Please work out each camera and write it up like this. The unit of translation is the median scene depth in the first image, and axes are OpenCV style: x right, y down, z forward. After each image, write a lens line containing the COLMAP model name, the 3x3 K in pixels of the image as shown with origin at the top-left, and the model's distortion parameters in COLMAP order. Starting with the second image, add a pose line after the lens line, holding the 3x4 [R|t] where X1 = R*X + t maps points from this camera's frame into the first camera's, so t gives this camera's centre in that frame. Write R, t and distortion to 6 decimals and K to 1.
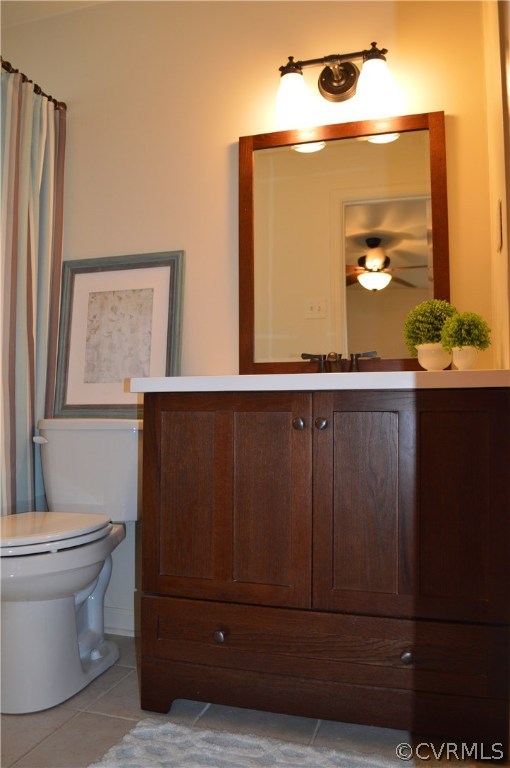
lens RADIAL K [[618.1, 0, 255.2], [0, 618.1, 386.2], [0, 0, 1]] dist [-0.084899, 0.019856]
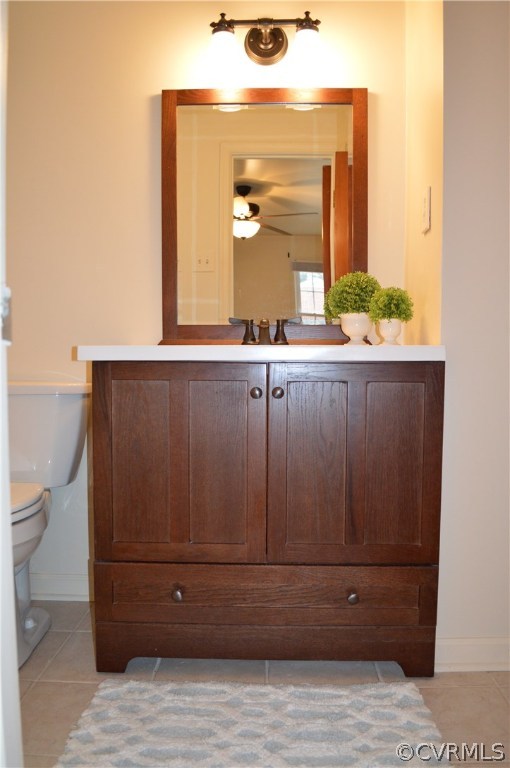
lens RADIAL K [[618.1, 0, 277.7], [0, 618.1, 391.0], [0, 0, 1]] dist [-0.084899, 0.019856]
pose [[0.962140, -0.012889, 0.272250, -0.166193], [-0.014421, 0.995075, 0.098072, -0.043059], [-0.272173, -0.098285, 0.957216, -0.018782]]
